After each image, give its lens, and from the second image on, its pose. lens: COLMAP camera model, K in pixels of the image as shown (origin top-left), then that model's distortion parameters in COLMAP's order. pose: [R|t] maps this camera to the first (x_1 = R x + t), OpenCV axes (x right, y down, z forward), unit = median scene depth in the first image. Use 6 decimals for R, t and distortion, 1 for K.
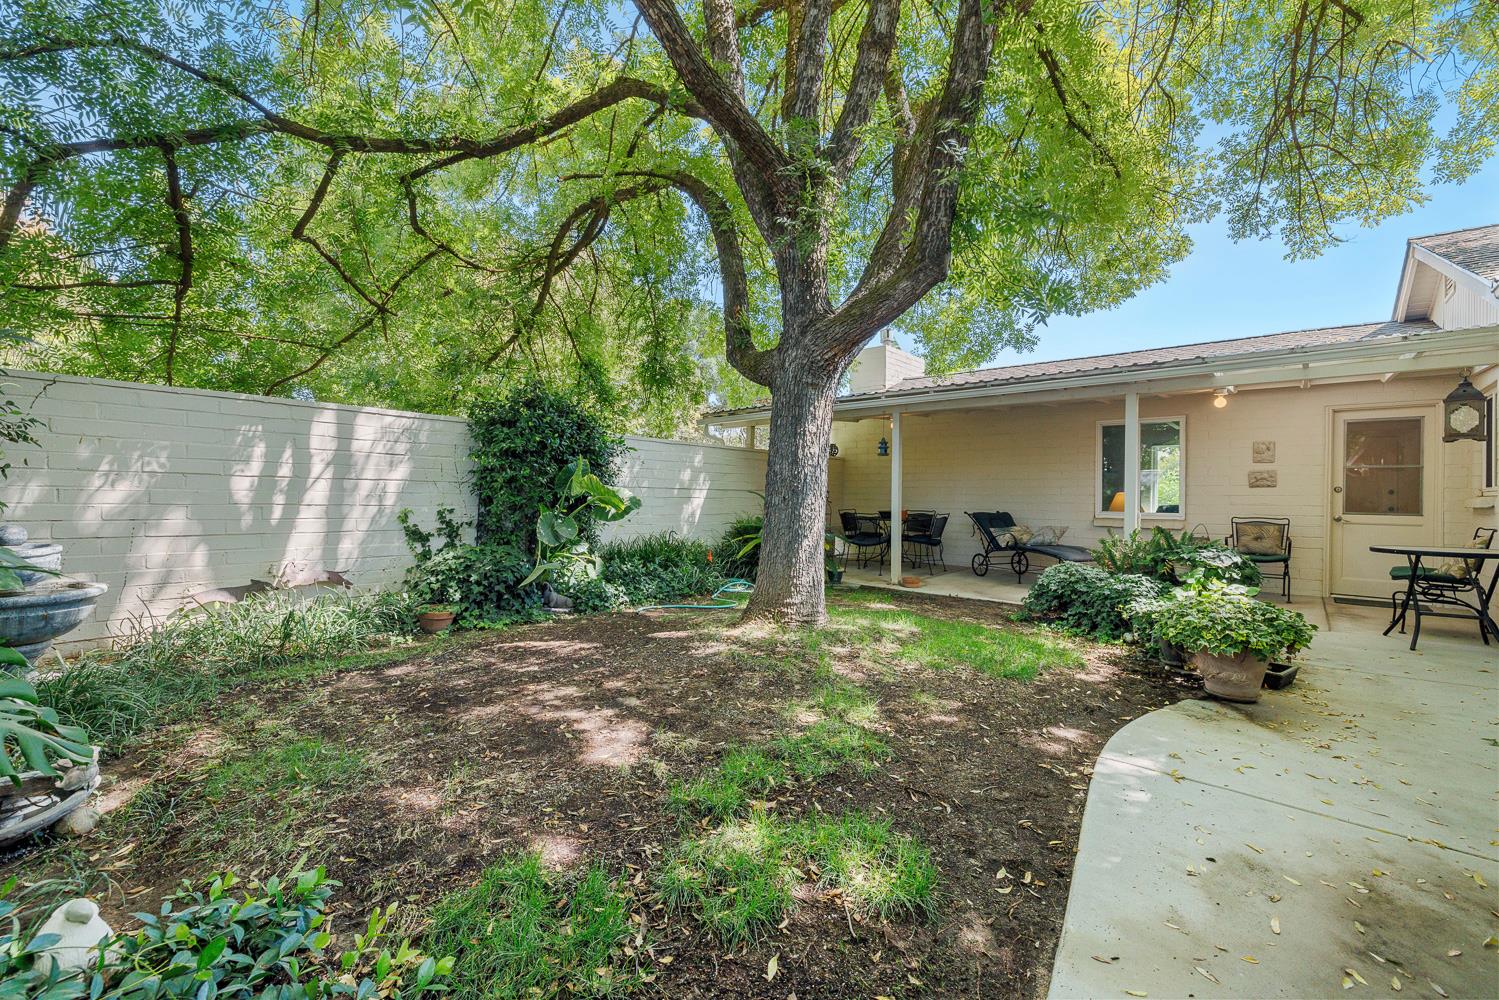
lens RADIAL K [[633.4, 0, 749.9], [0, 633.4, 495.4], [0, 0, 1]] dist [0.004872, -0.000395]
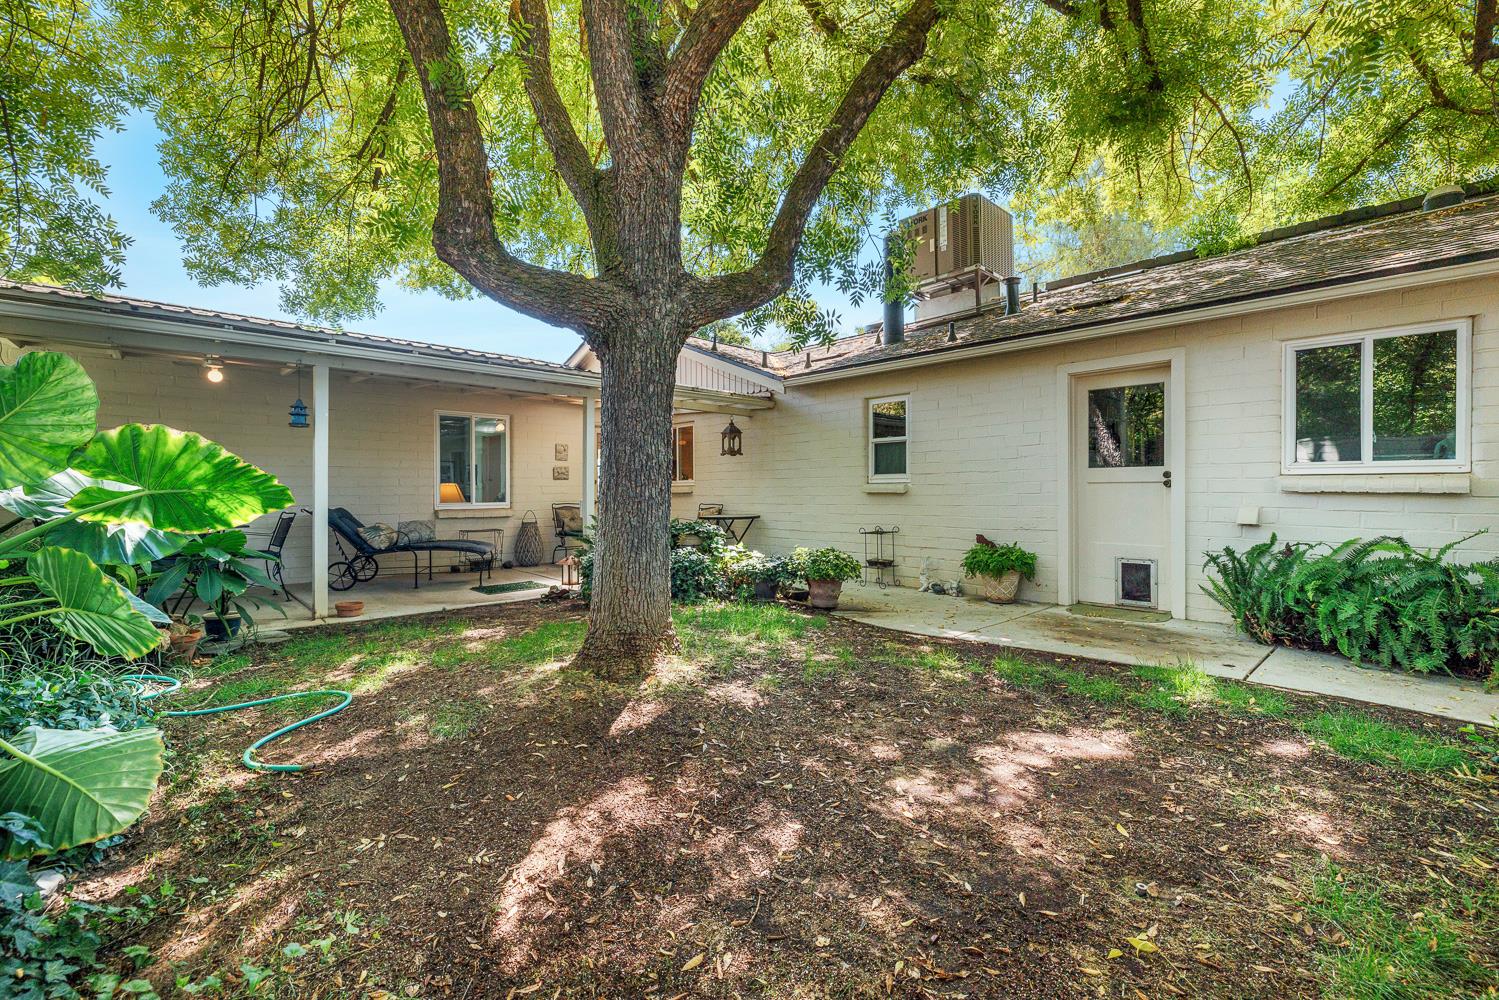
lens RADIAL K [[633.4, 0, 750.1], [0, 633.4, 490.5], [0, 0, 1]] dist [0.004872, -0.000395]
pose [[0.088113, -0.013888, 0.996014, -1.025507], [0.011983, 0.999845, 0.012881, -0.006997], [-0.996038, 0.010800, 0.088266, 1.191393]]
